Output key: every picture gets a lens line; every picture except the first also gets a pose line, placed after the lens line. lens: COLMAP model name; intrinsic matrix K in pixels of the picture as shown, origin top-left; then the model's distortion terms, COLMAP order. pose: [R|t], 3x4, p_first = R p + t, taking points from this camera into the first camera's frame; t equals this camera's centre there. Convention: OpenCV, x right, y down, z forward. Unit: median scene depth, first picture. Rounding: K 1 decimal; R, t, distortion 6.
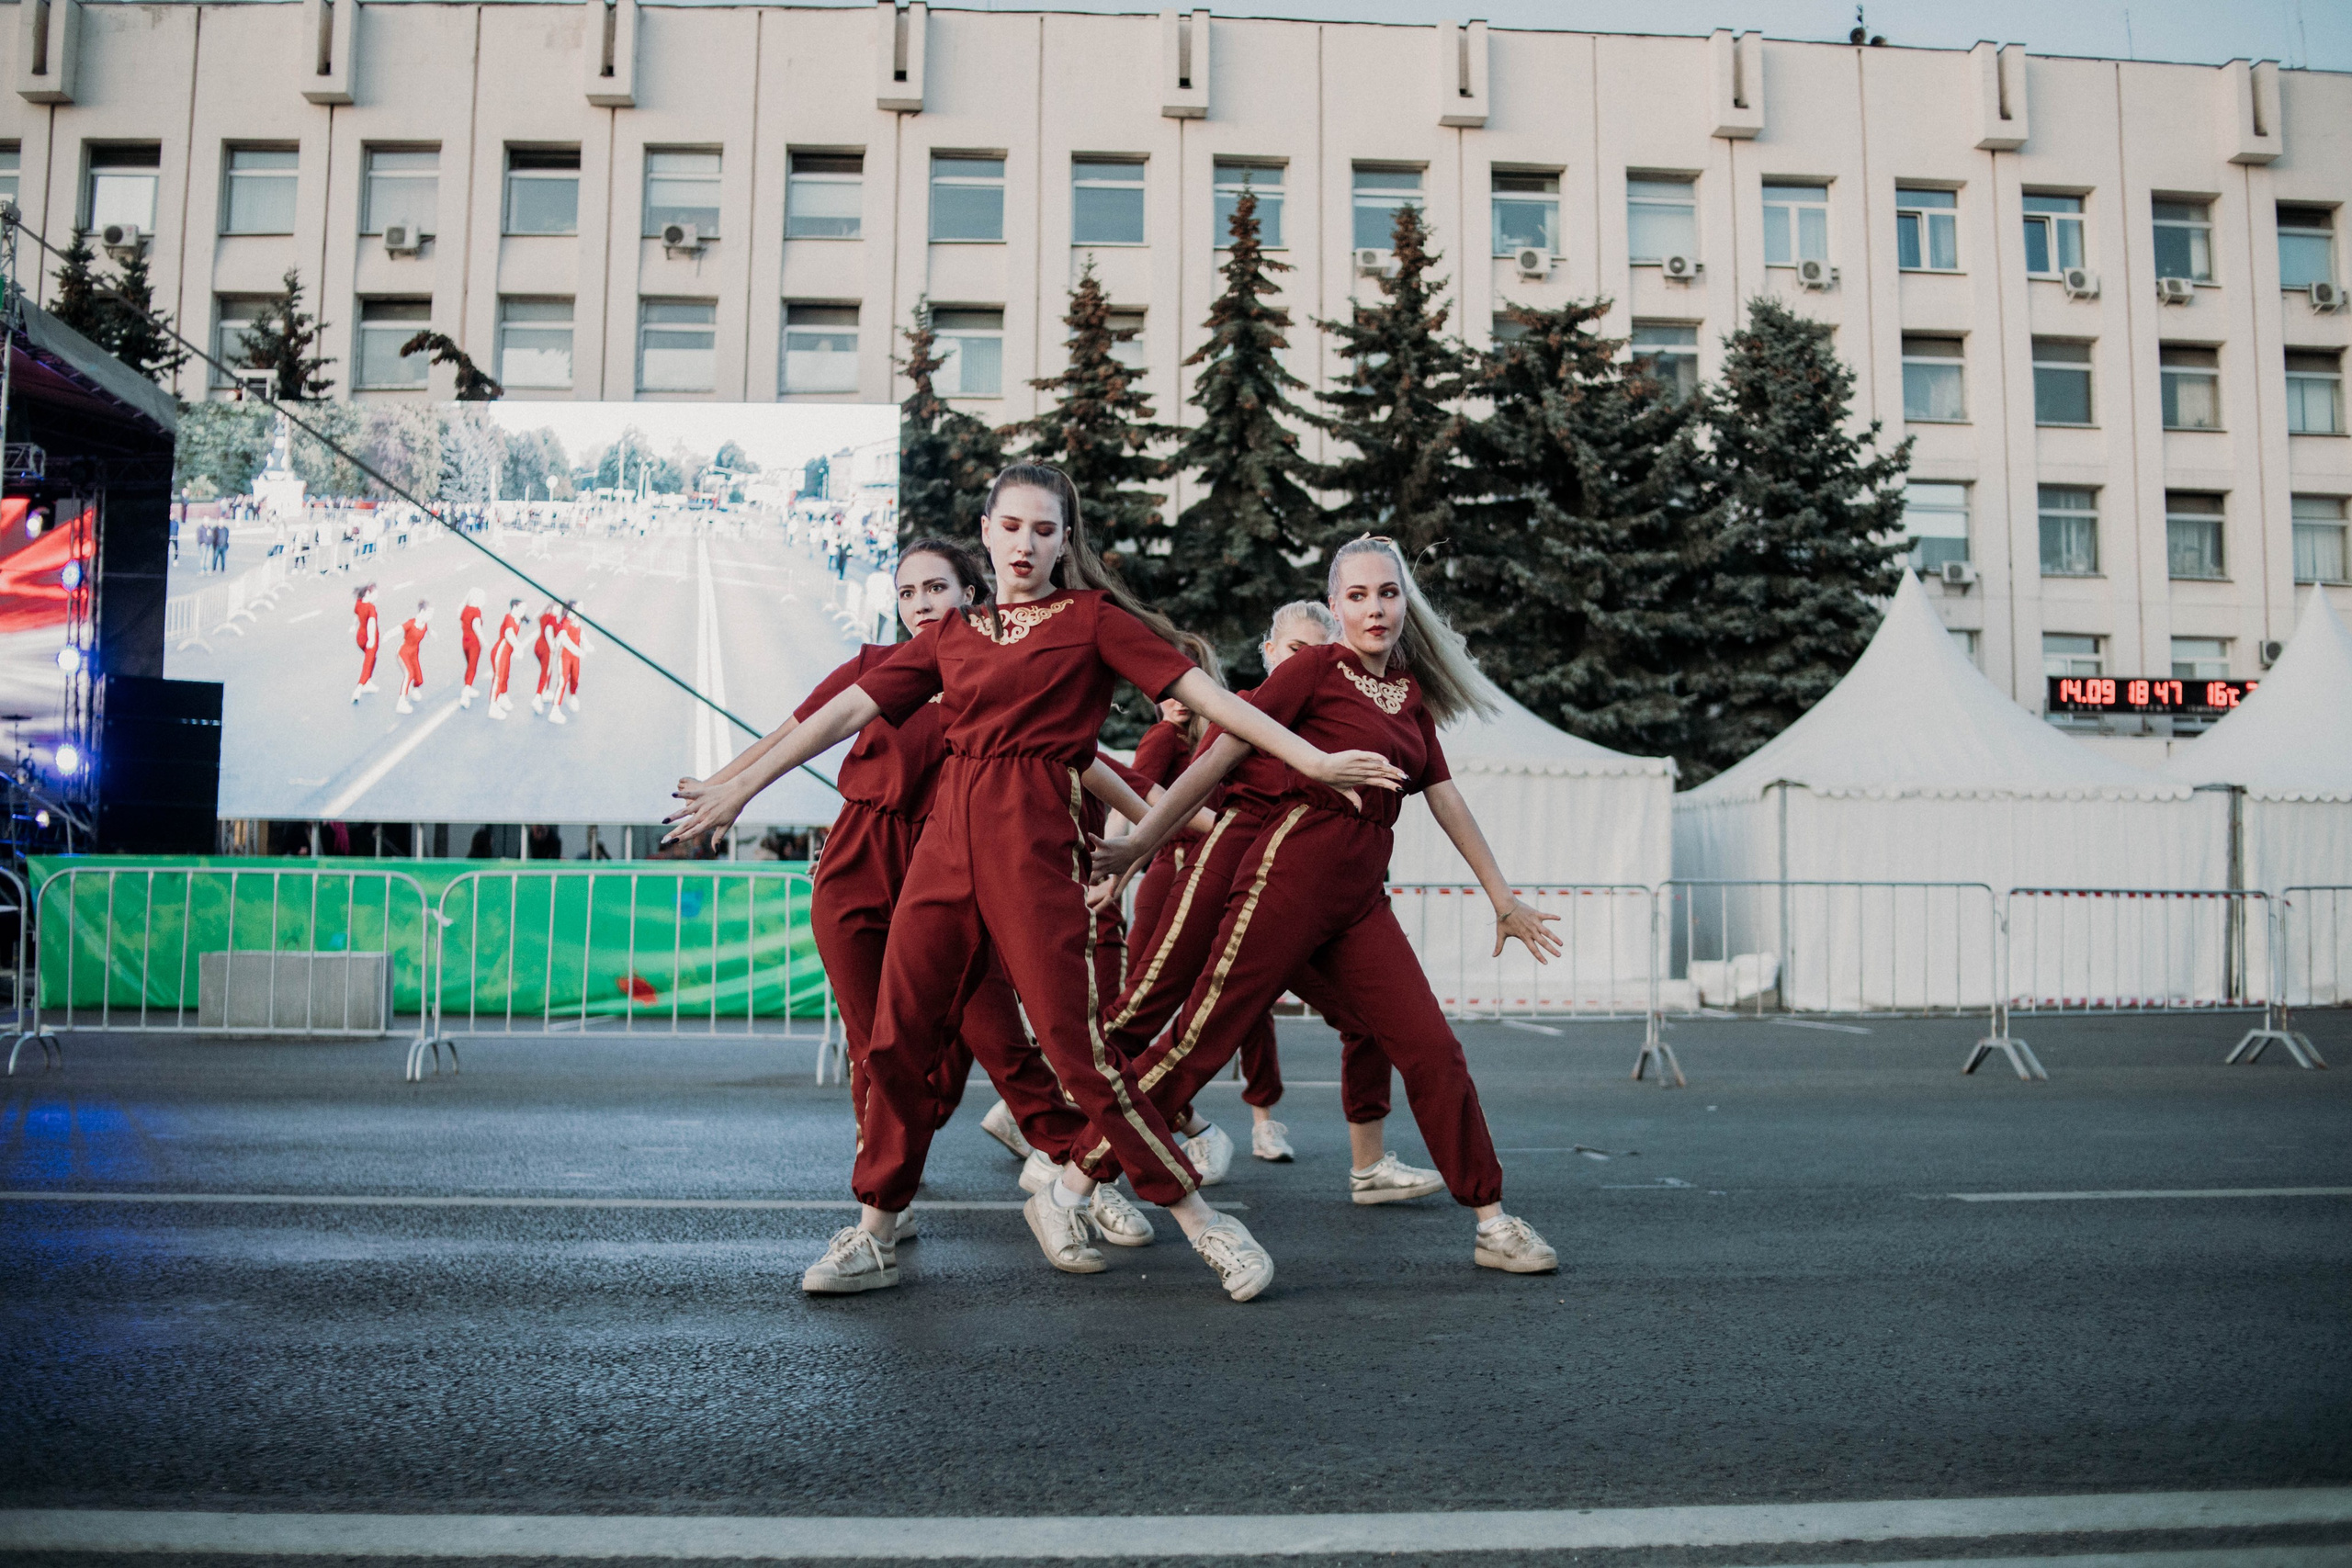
lens RADIAL K [[2298.1, 0, 1176.5], [0, 2298.1, 782.5], [0, 0, 1]] dist [-0.147133, 0.099540]
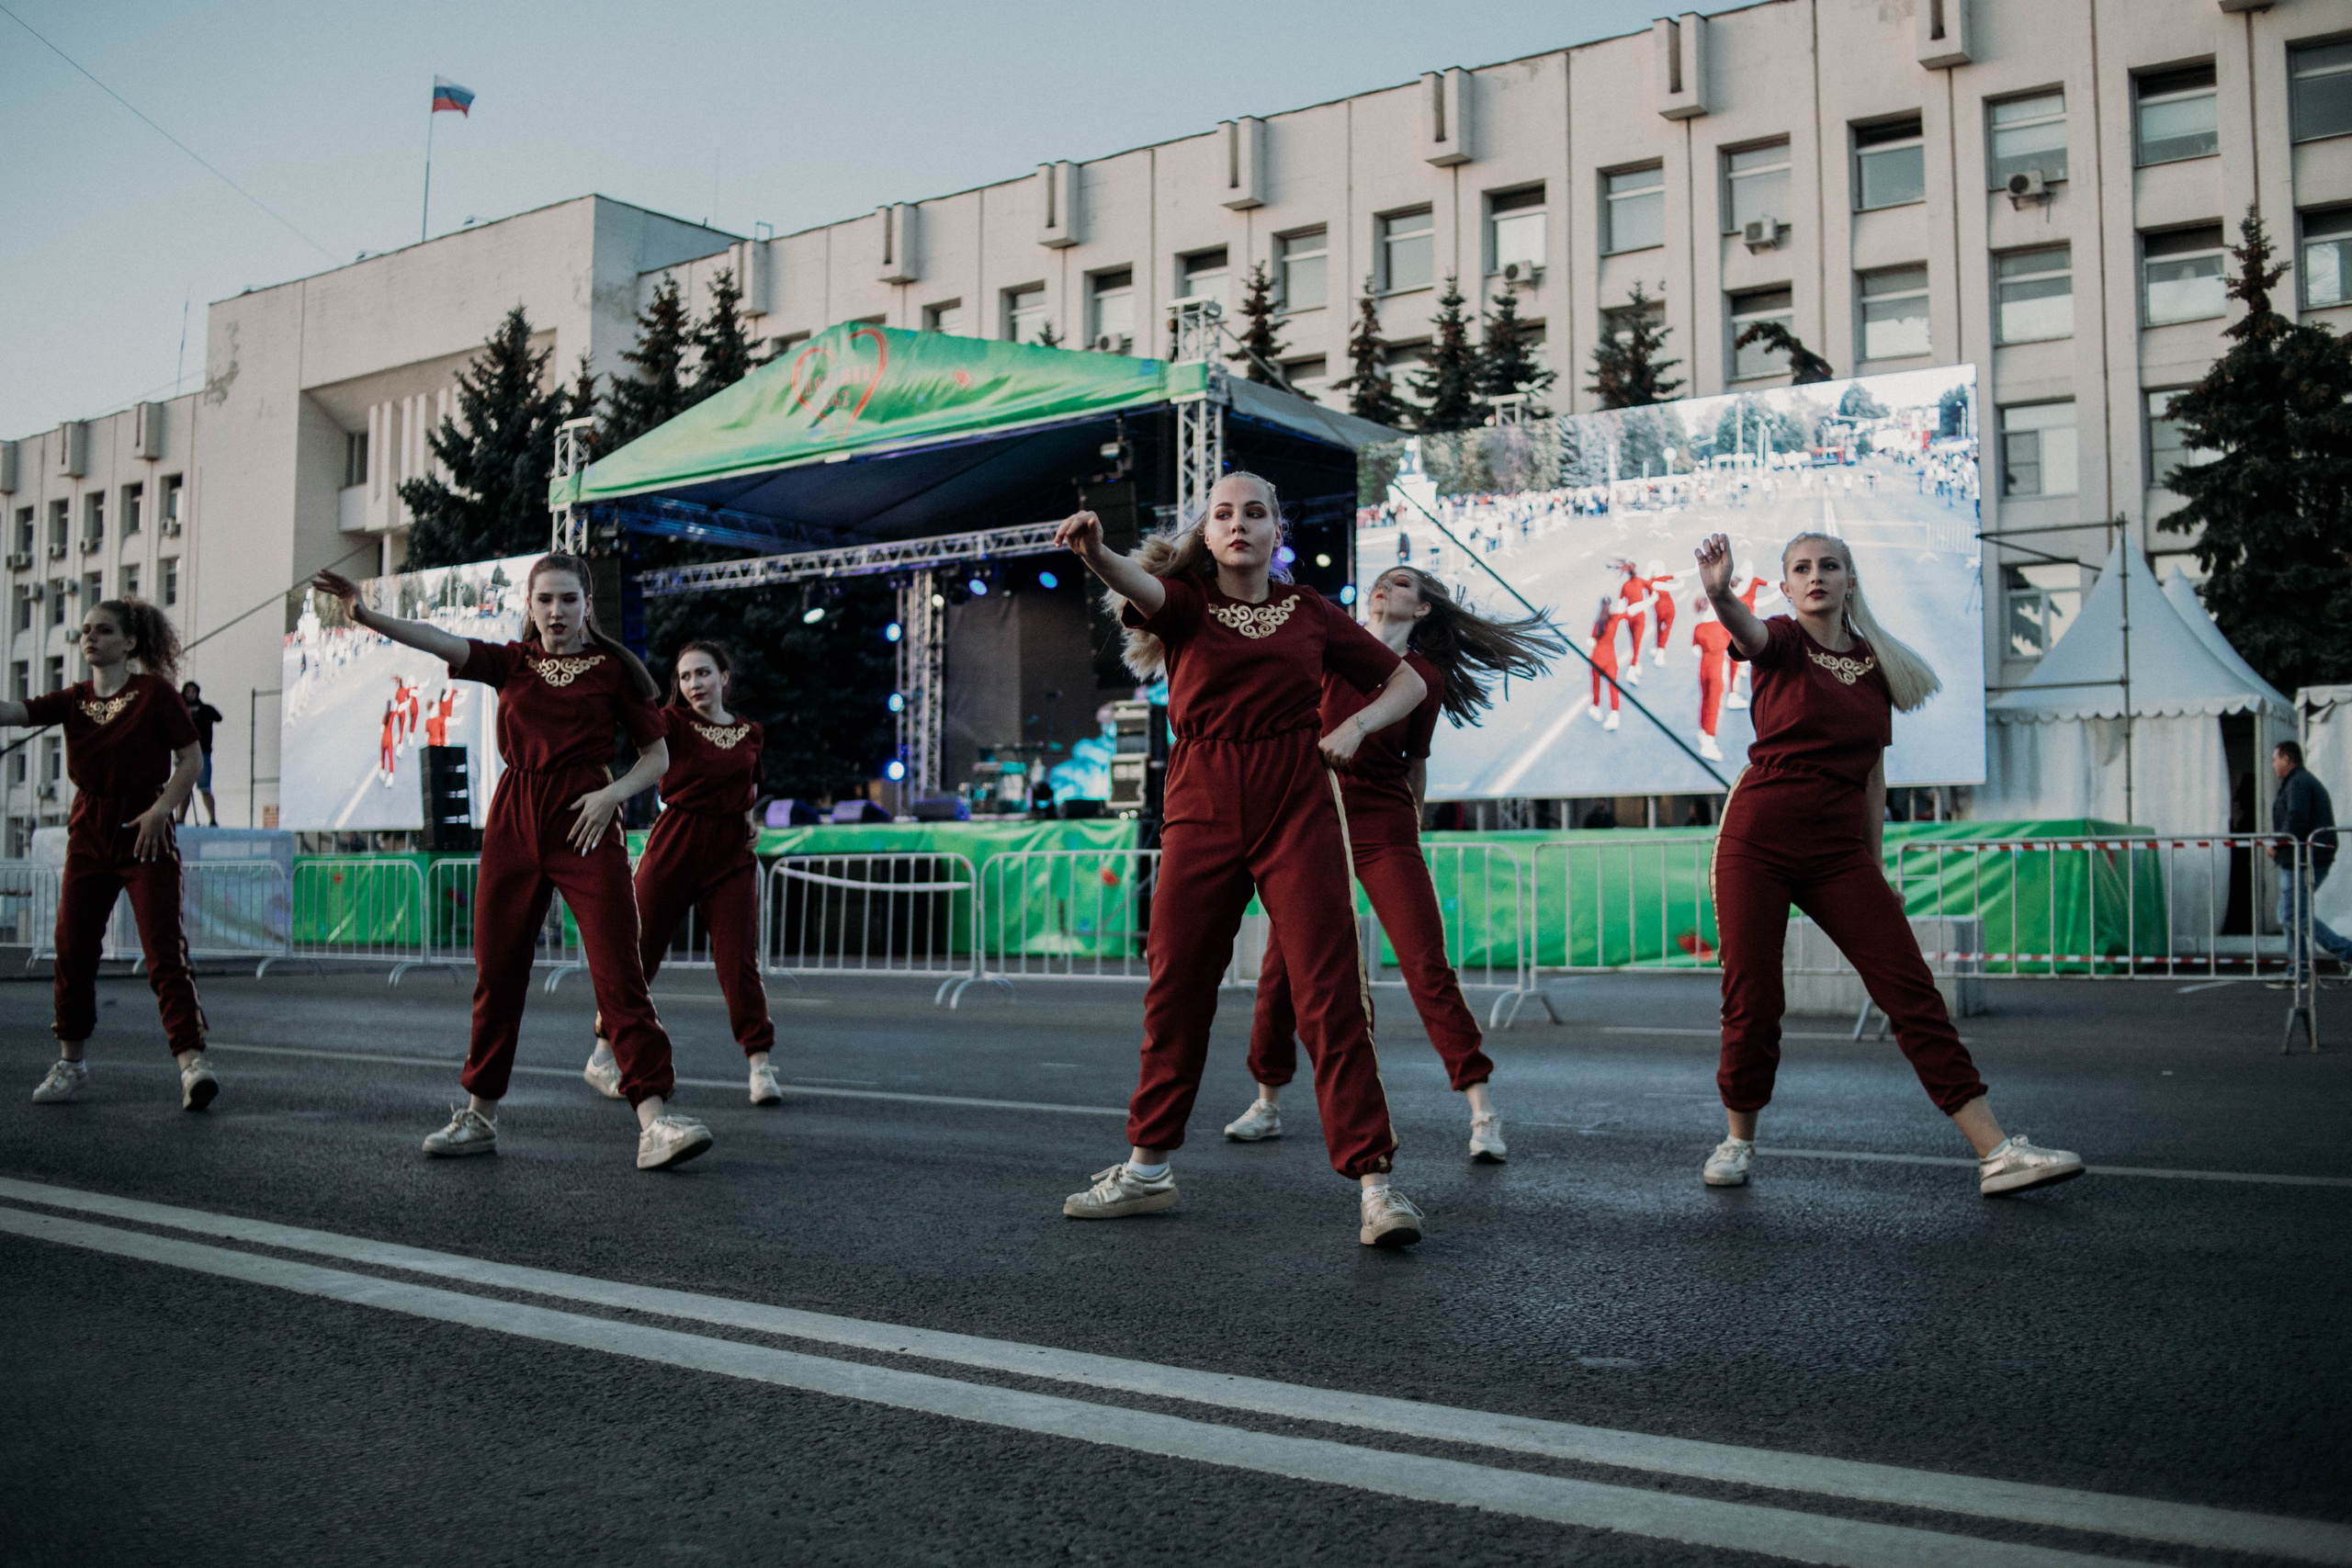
lens RADIAL K [[2298.1, 0, 1176.5], [0, 2298.1, 782.5], [0, 0, 1]] dist [-0.147133, 0.099540]
pose [[0.769950, -0.038160, -0.636962, 0.119955], [0.049415, 0.998778, -0.000104, 0.000547], [0.636188, -0.031395, 0.770895, 0.007493]]
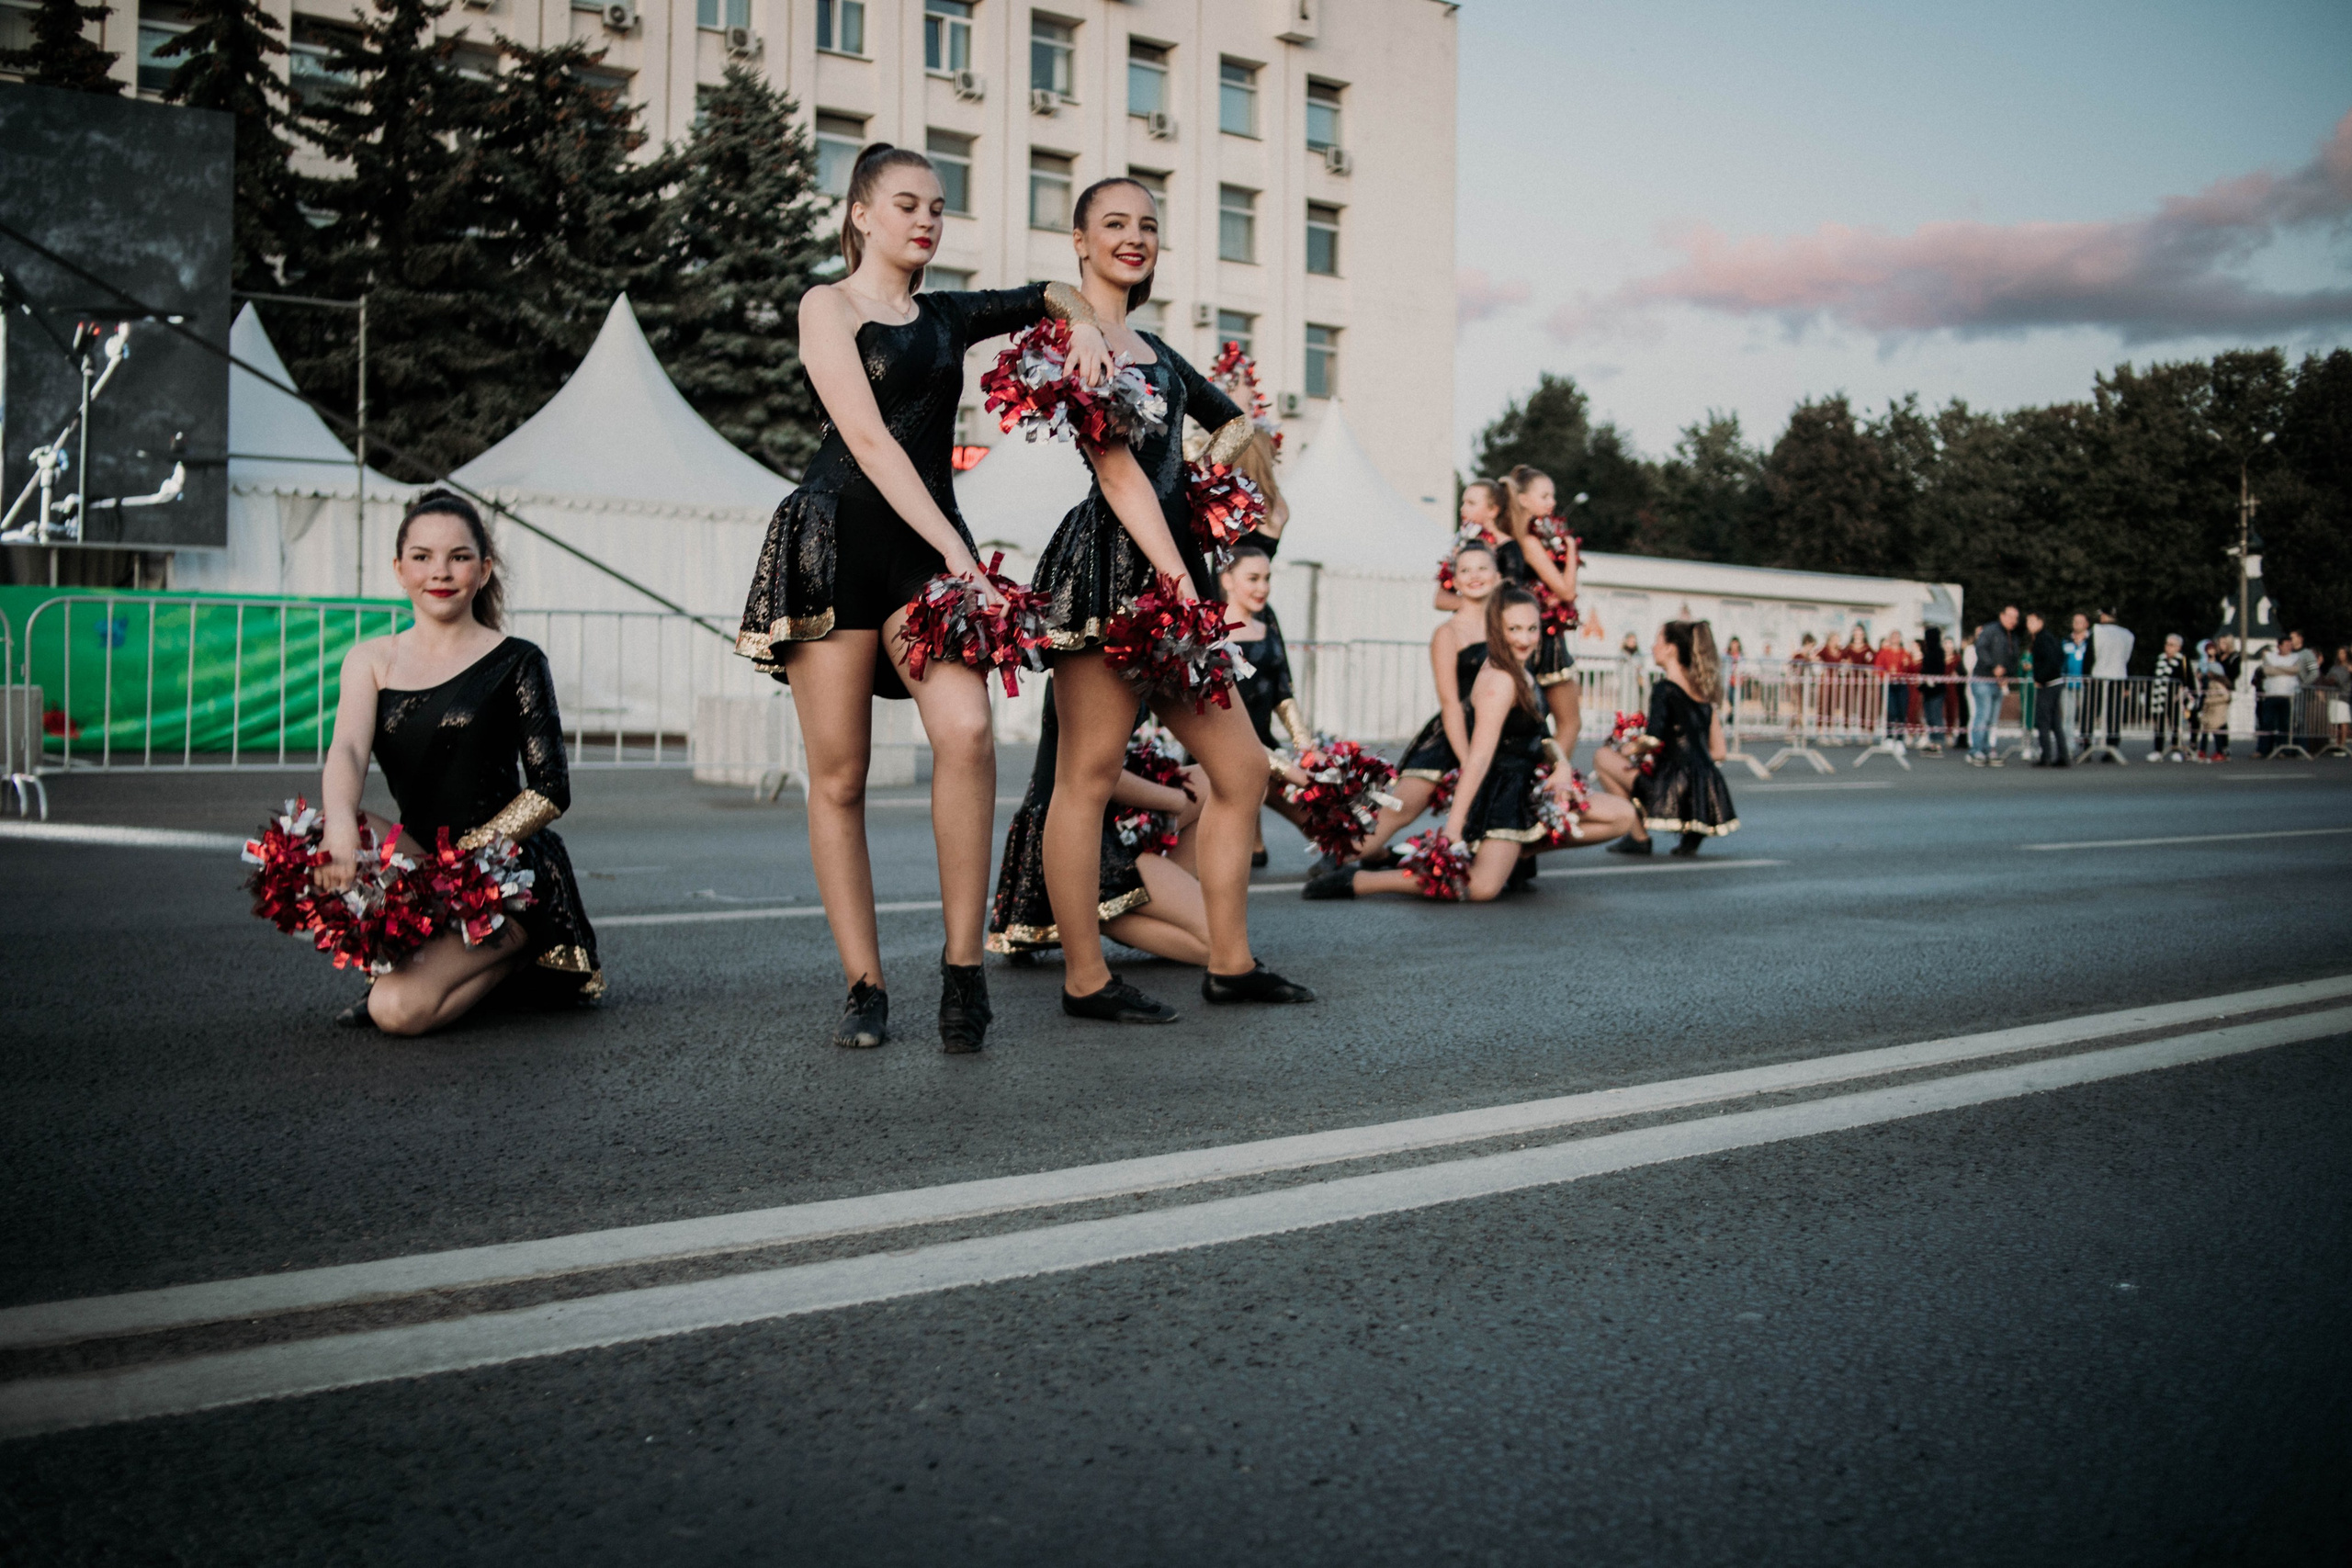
lens RADIAL K [[2299.6, 0, 1177.9], [0, 2299.6, 784.9], [0, 0, 1]] dist [-0.147726, 0.100011]
pose [[0.823959, -0.015065, 0.566449, -0.170314], [-0.051982, 0.993422, 0.102033, -0.000951], [-0.564260, -0.113516, 0.817756, -0.005889]]
